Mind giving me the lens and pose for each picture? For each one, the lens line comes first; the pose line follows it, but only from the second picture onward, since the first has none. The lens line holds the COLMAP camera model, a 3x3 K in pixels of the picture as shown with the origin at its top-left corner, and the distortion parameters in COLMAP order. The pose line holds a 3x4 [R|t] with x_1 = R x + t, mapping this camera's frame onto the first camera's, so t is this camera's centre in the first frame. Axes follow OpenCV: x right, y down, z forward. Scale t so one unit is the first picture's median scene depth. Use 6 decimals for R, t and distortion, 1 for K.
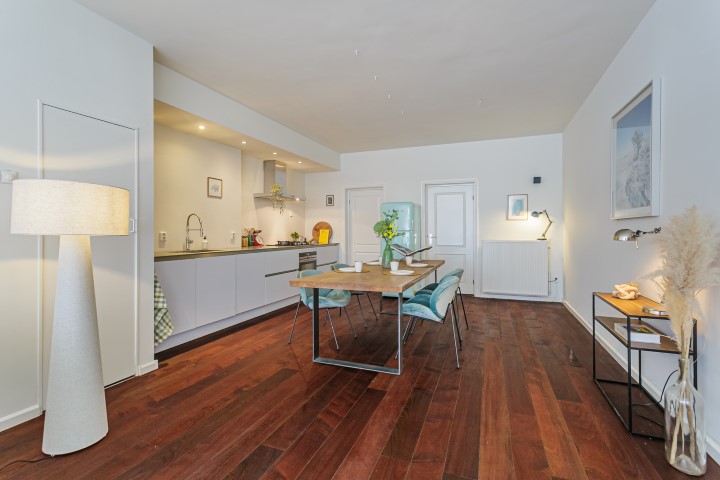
lens RADIAL K [[342.6, 0, 357.4], [0, 342.6, 230.7], [0, 0, 1]] dist [0.003319, 0.000916]
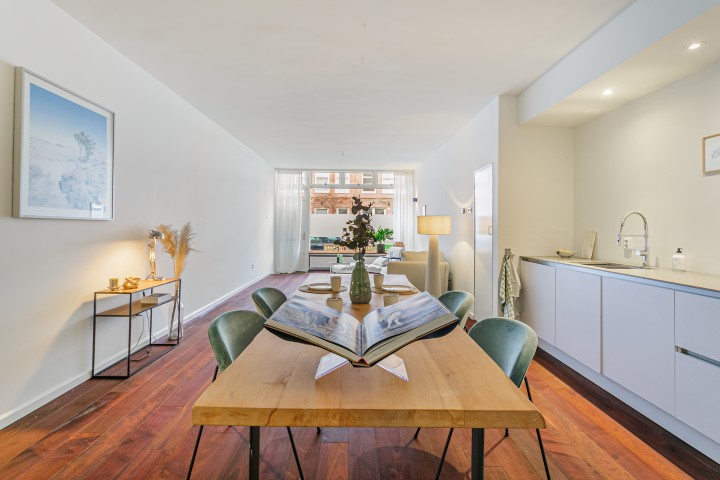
lens RADIAL K [[342.6, 0, 358.4], [0, 342.6, 225.2], [0, 0, 1]] dist [0.003319, 0.000916]
pose [[-0.926155, -0.013549, -0.376900, 0.223353], [-0.010765, 0.999897, -0.009491, -0.008859], [0.376990, -0.004732, -0.926205, 1.107234]]
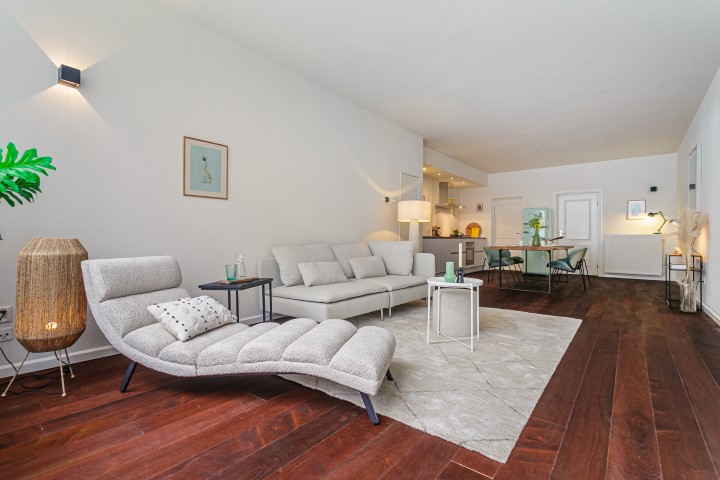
lens RADIAL K [[342.6, 0, 356.0], [0, 342.6, 237.9], [0, 0, 1]] dist [0.003319, 0.000916]
pose [[0.954237, 0.007106, -0.298968, -0.188377], [-0.007131, 0.999974, 0.001005, 0.051632], [0.298967, 0.001173, 0.954263, -0.655935]]
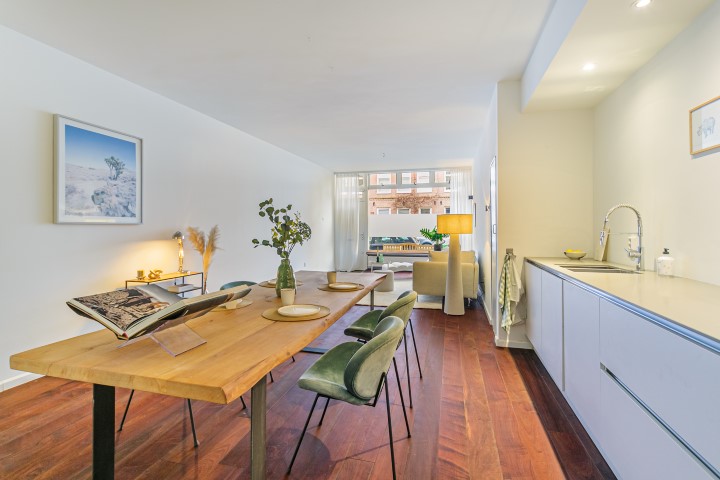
lens RADIAL K [[342.6, 0, 359.7], [0, 342.6, 226.6], [0, 0, 1]] dist [0.003319, 0.000916]
pose [[-0.994572, 0.000308, -0.104046, 0.016154], [0.000810, 0.999988, -0.004785, -0.009385], [0.104043, -0.004843, -0.994561, 1.184285]]
